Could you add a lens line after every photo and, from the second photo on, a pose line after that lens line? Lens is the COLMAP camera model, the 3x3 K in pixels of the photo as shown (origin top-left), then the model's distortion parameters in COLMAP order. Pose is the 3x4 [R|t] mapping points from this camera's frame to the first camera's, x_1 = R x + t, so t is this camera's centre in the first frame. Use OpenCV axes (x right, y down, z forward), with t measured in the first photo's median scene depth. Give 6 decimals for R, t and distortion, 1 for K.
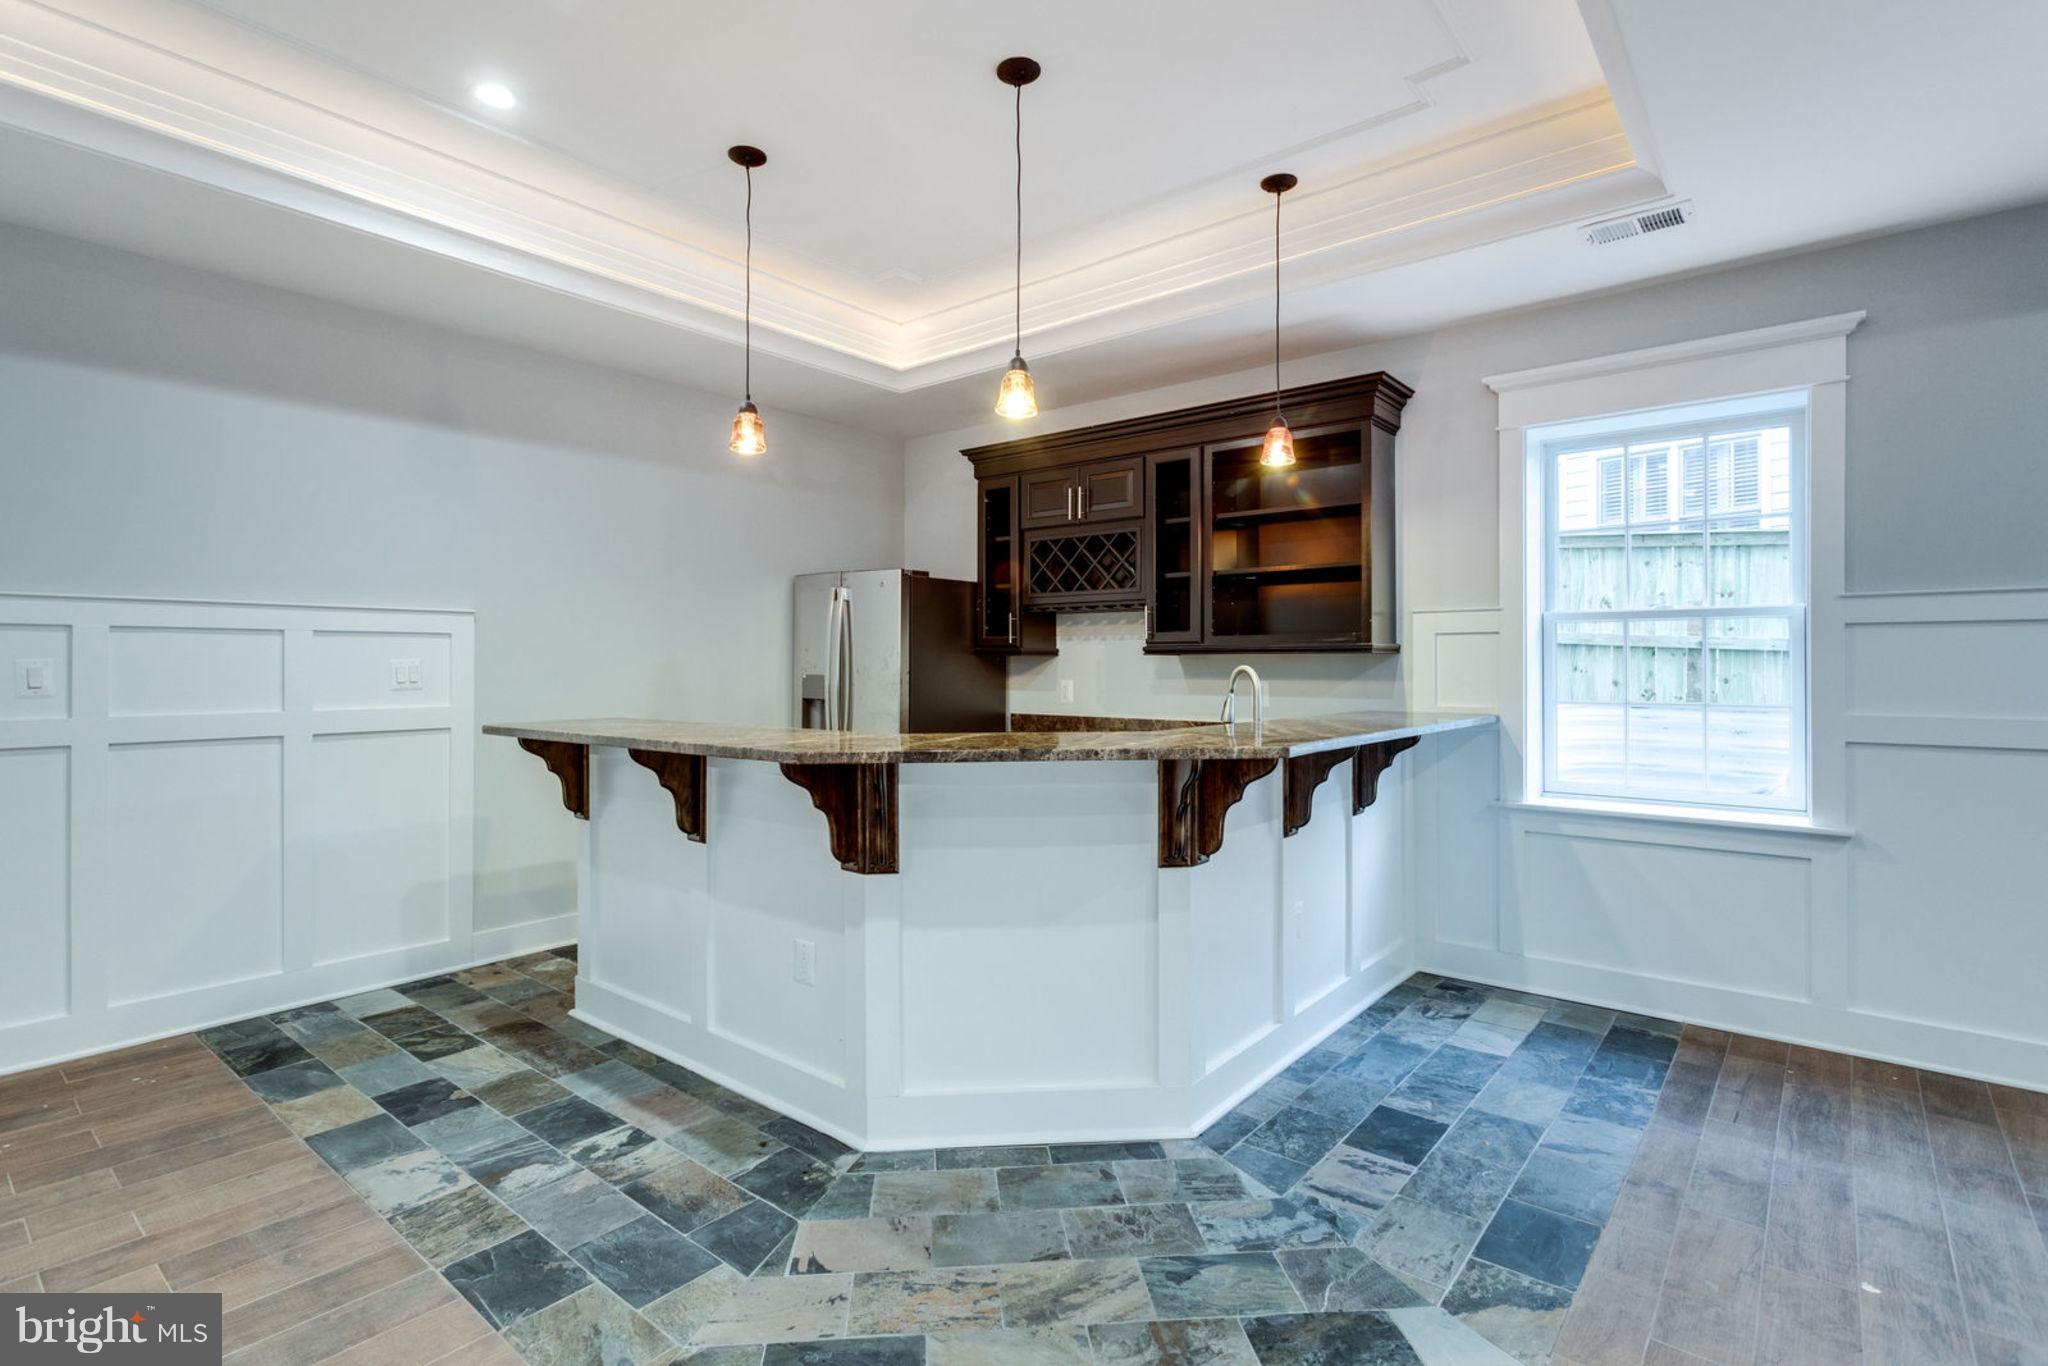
lens RADIAL K [[984.0, 0, 1029.3], [0, 984.0, 674.2], [0, 0, 1]] dist [0.007743, 0.001675]
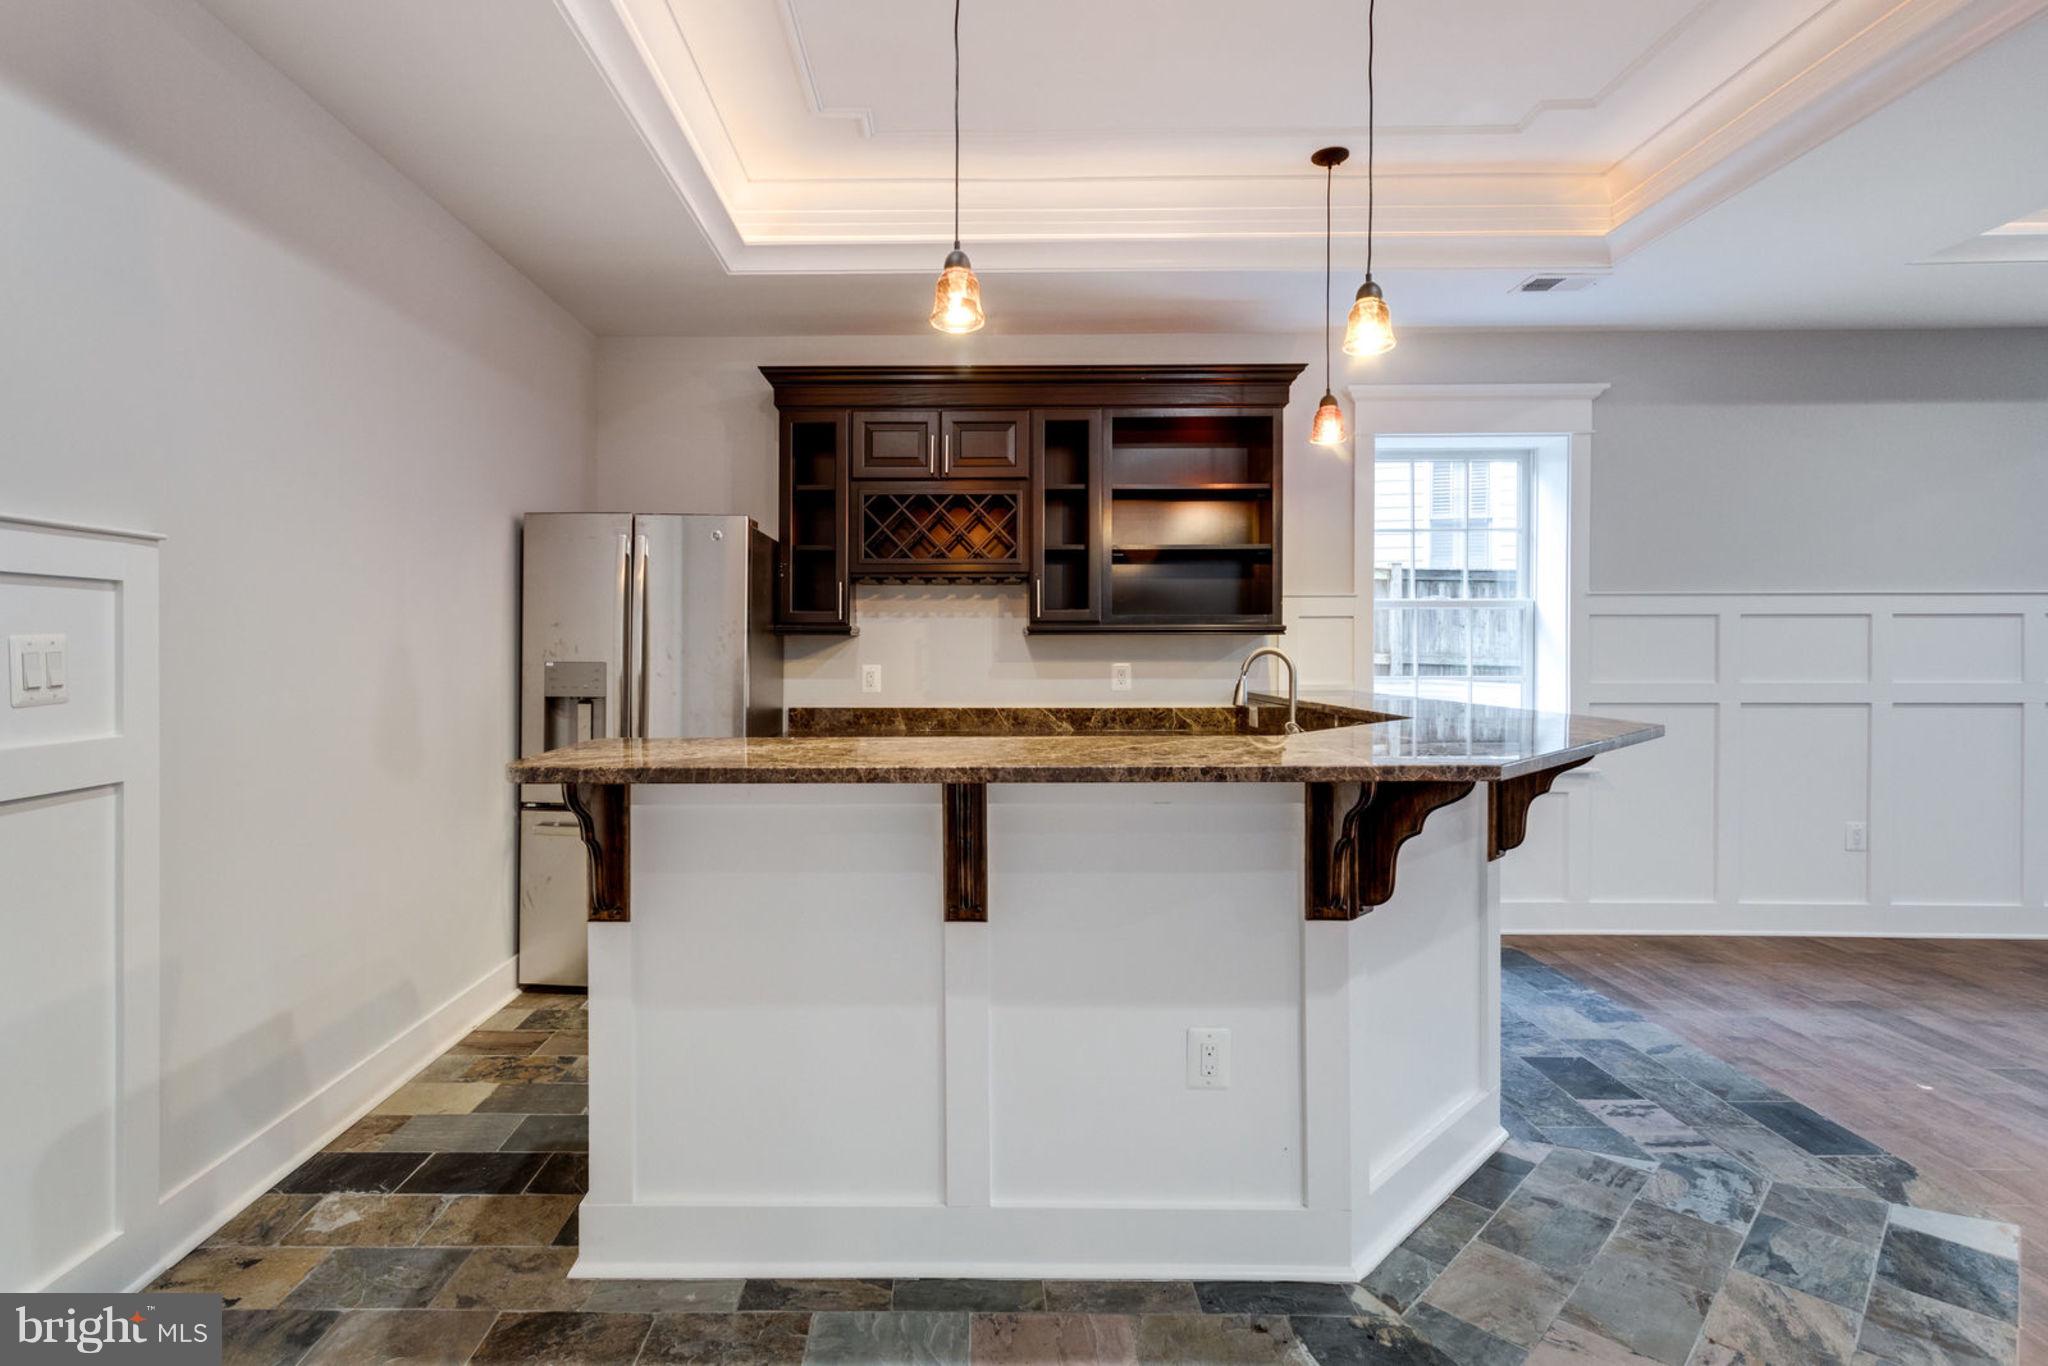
lens RADIAL K [[1013.7, 0, 1024.0], [0, 1013.7, 661.9], [0, 0, 1]] dist [0.005784, 0.000636]
pose [[0.781372, -0.010743, 0.623973, -0.758561], [0.007748, 0.999942, 0.007513, -0.003918], [-0.624017, -0.001036, 0.781410, 0.483523]]
